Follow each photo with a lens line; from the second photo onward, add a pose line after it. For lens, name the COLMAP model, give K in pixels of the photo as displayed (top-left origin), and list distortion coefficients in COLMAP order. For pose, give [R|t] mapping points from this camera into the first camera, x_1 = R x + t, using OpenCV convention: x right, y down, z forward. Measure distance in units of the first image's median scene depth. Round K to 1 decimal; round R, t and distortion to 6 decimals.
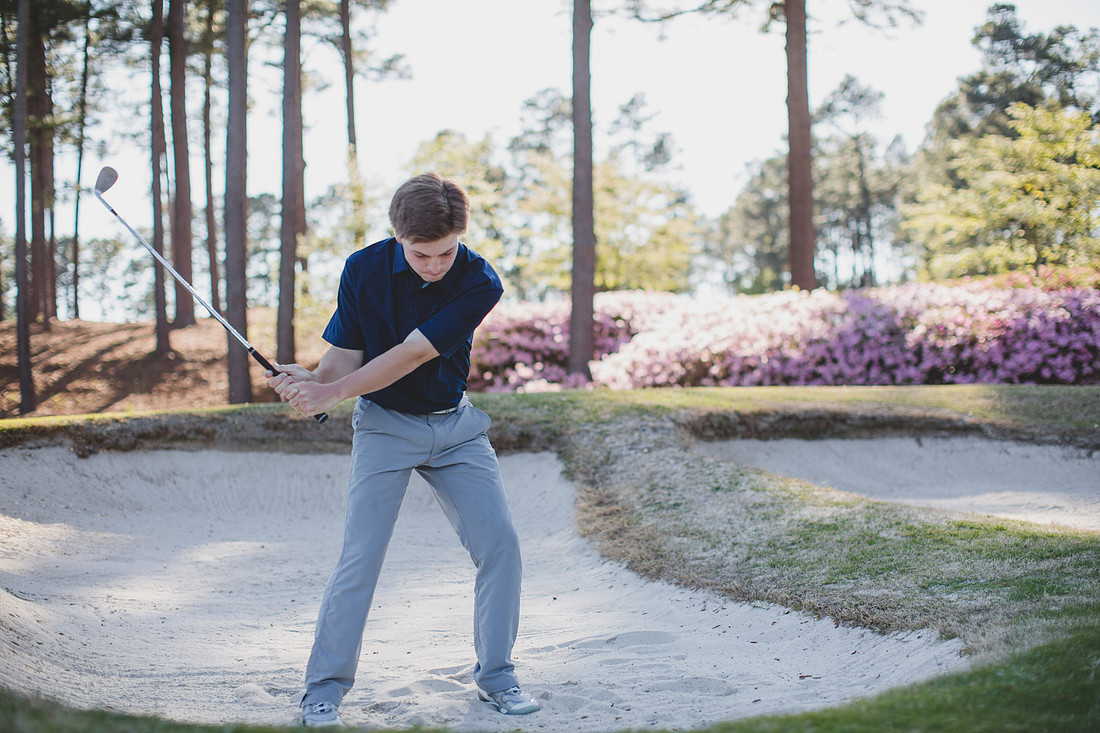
lens RADIAL K [[1614.0, 0, 550.0], [0, 1614.0, 366.5], [0, 0, 1]] dist [-0.151482, 0.295282]
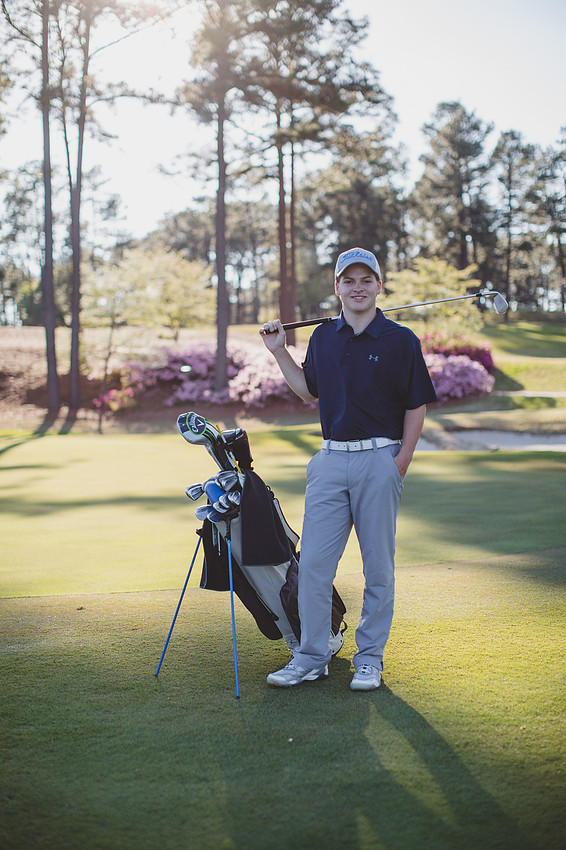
lens RADIAL K [[1247.2, 0, 283.0], [0, 1247.2, 425.0], [0, 0, 1]] dist [-0.151482, 0.295282]
pose [[0.965018, -0.007337, 0.262083, -0.268666], [-0.010587, 0.997703, 0.066912, -0.044774], [-0.261971, -0.067346, 0.962723, -0.472196]]
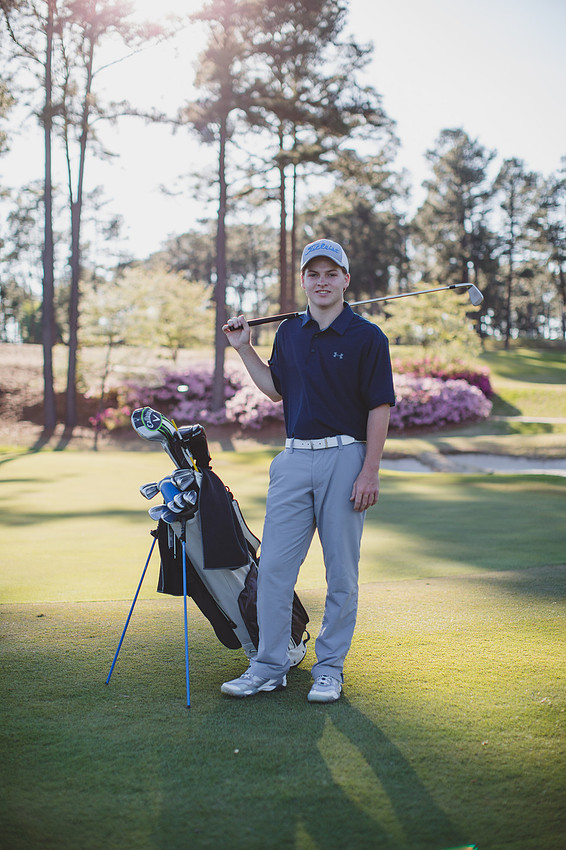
lens RADIAL K [[1247.2, 0, 283.0], [0, 1247.2, 425.0], [0, 0, 1]] dist [-0.151482, 0.295282]
pose [[0.964909, 0.014946, 0.262160, -0.263980], [-0.028469, 0.998448, 0.047863, -0.042244], [-0.261038, -0.053647, 0.963837, -0.468470]]
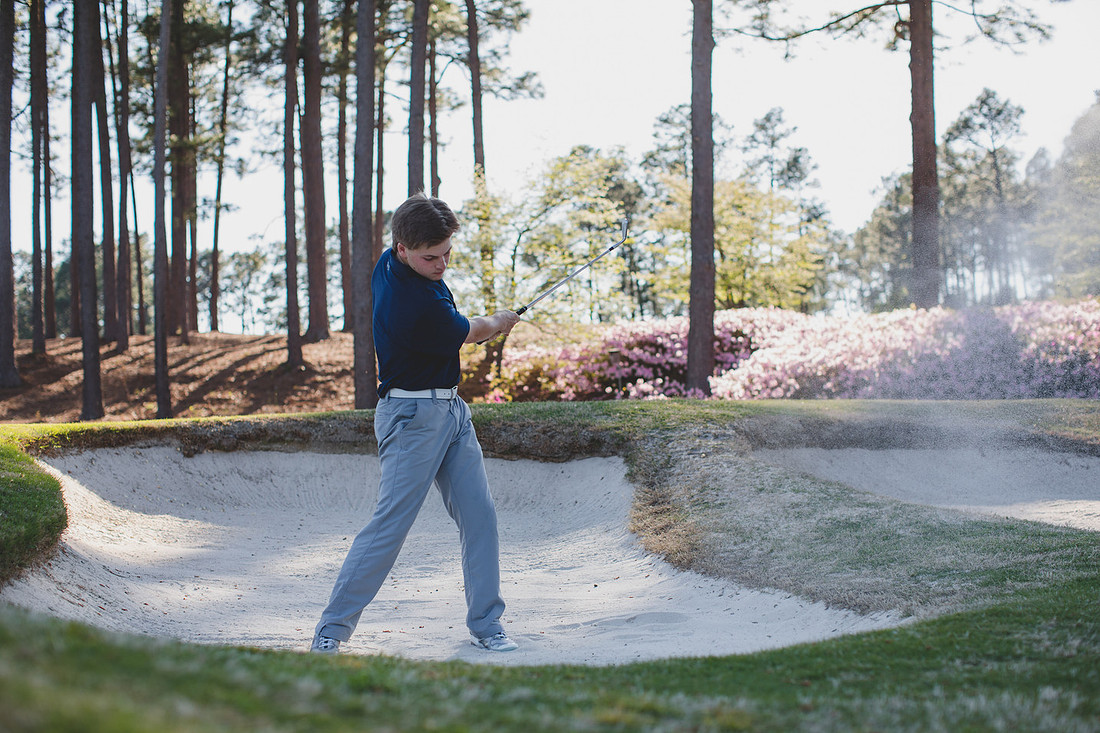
lens RADIAL K [[1614.0, 0, 550.0], [0, 1614.0, 366.5], [0, 0, 1]] dist [-0.151482, 0.295282]
pose [[0.996225, 0.006489, -0.086563, 0.010328], [-0.007324, 0.999930, -0.009334, 0.000822], [0.086496, 0.009933, 0.996203, -0.015167]]
